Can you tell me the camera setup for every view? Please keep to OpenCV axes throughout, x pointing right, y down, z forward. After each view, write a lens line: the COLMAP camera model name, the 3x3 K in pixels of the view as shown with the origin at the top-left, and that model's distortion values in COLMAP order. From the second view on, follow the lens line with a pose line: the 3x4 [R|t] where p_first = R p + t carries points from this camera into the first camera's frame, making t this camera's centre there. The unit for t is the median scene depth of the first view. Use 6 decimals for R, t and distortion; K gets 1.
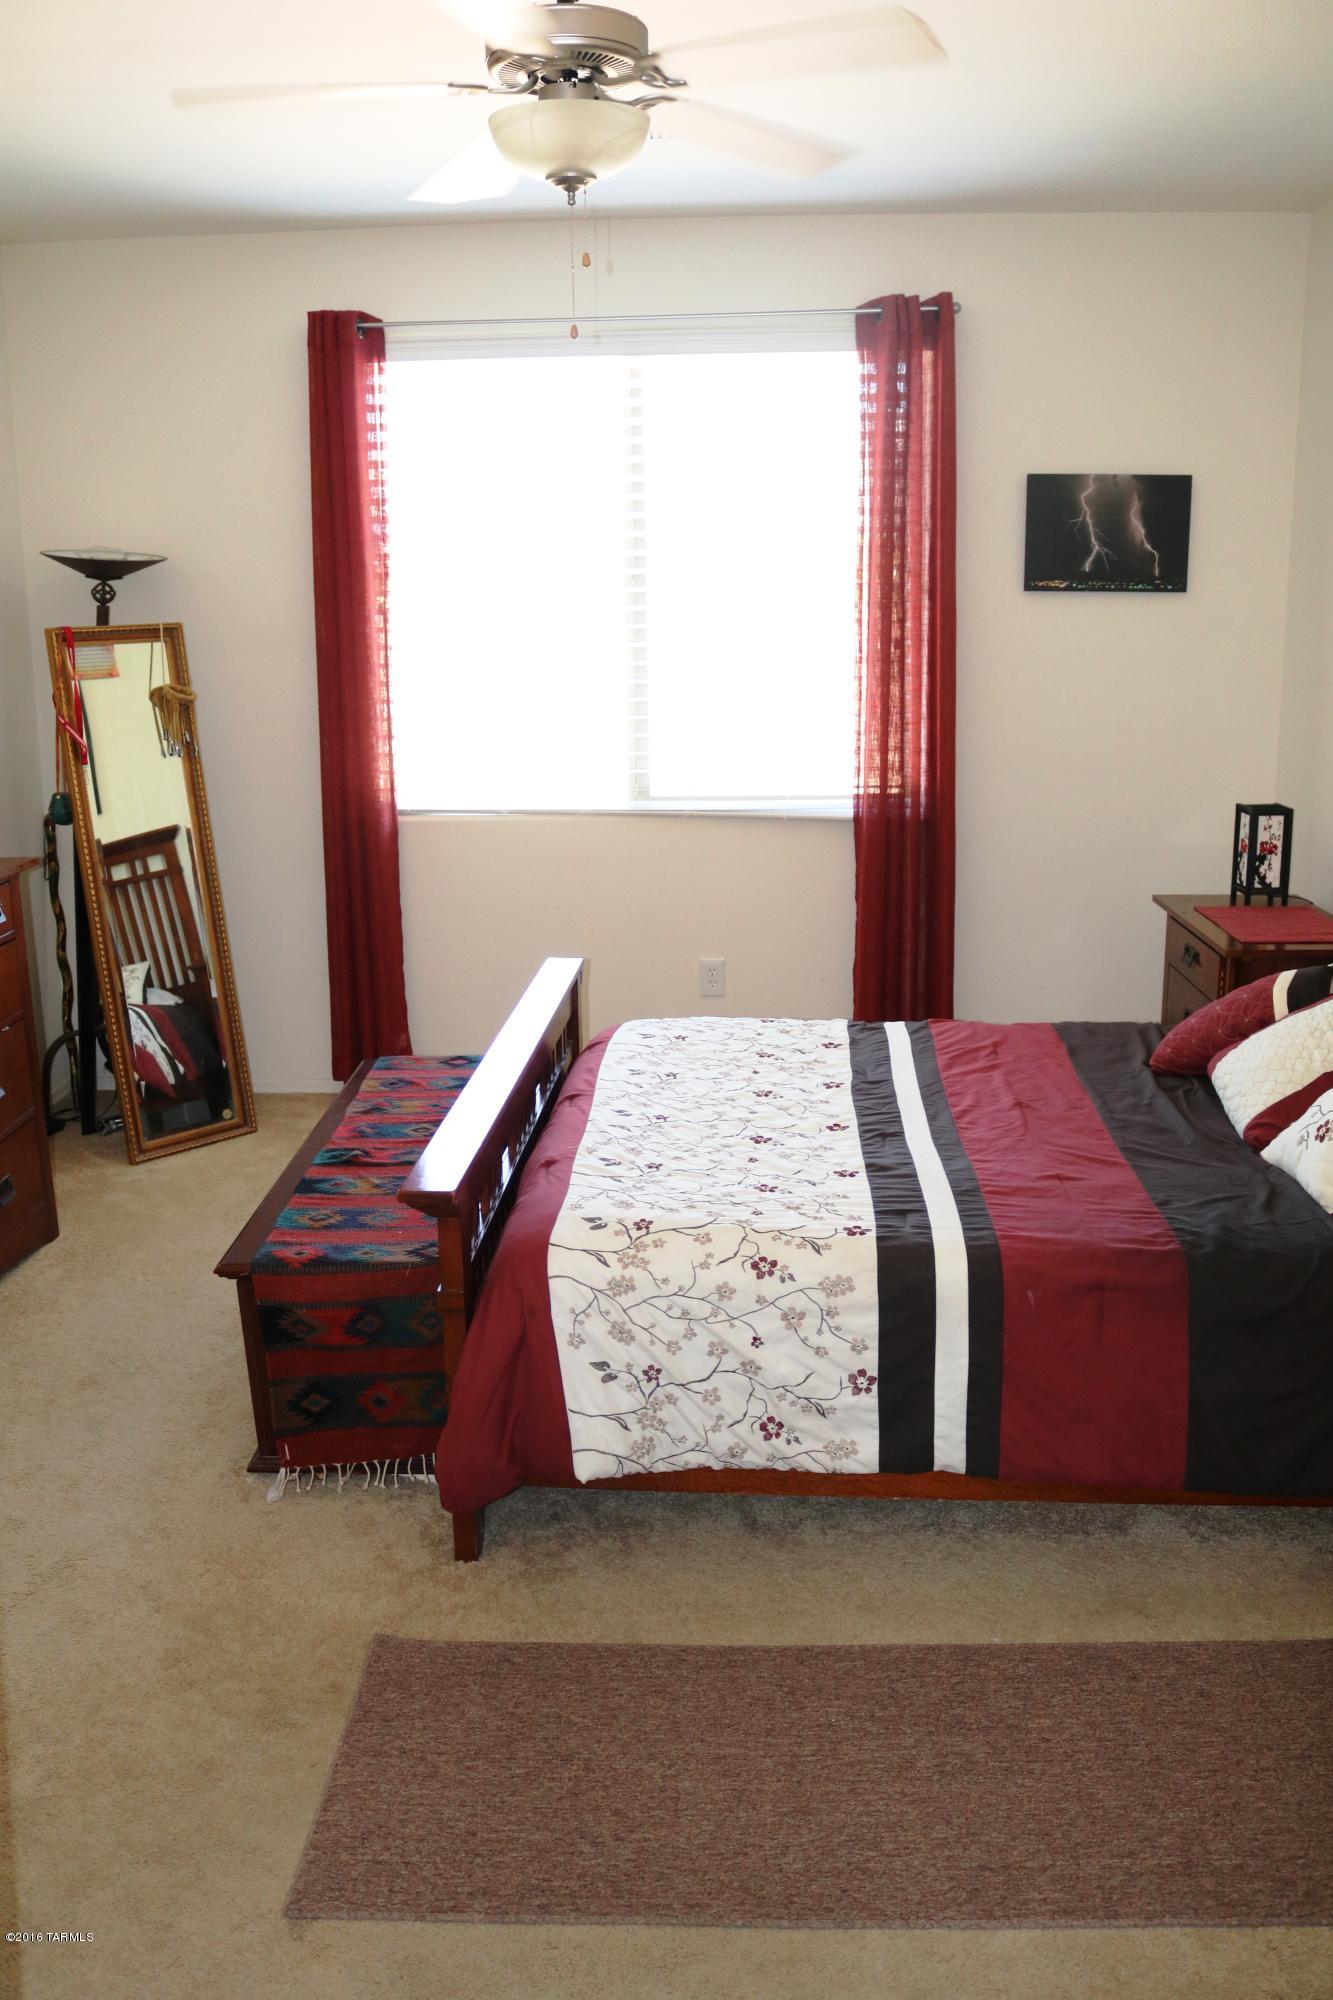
lens RADIAL K [[1678.0, 0, 666.5], [0, 1678.0, 1000.0], [0, 0, 1]] dist [-0.156169, 0.133022]
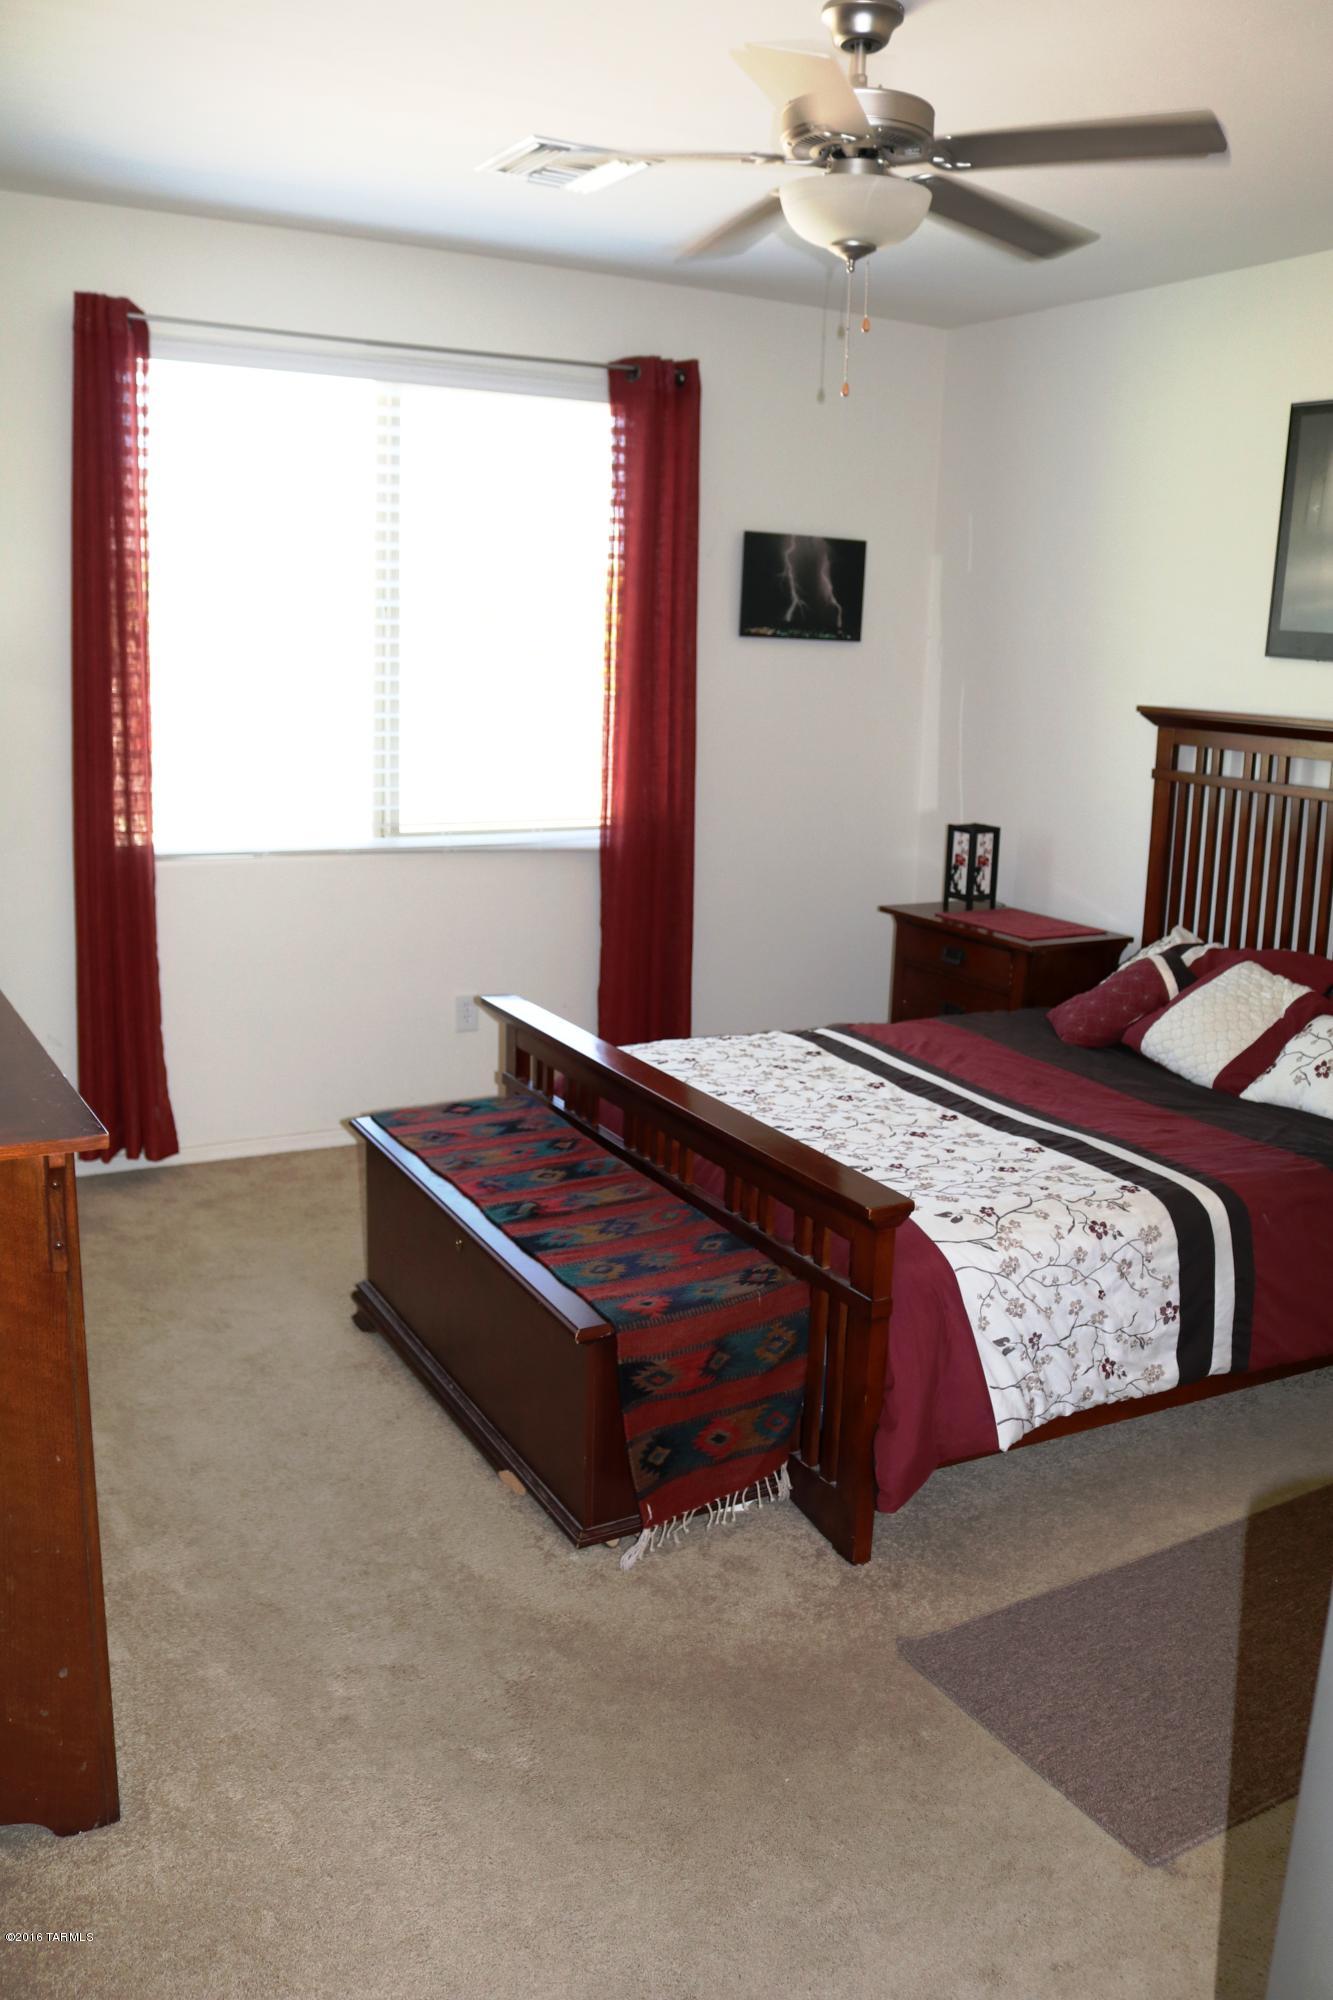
lens RADIAL K [[1678.0, 0, 666.5], [0, 1678.0, 1000.0], [0, 0, 1]] dist [-0.156169, 0.133022]
pose [[0.839077, -0.075436, 0.538758, -0.697787], [0.086639, 0.996229, 0.004557, -0.025438], [-0.537070, 0.042854, 0.842449, 0.164941]]
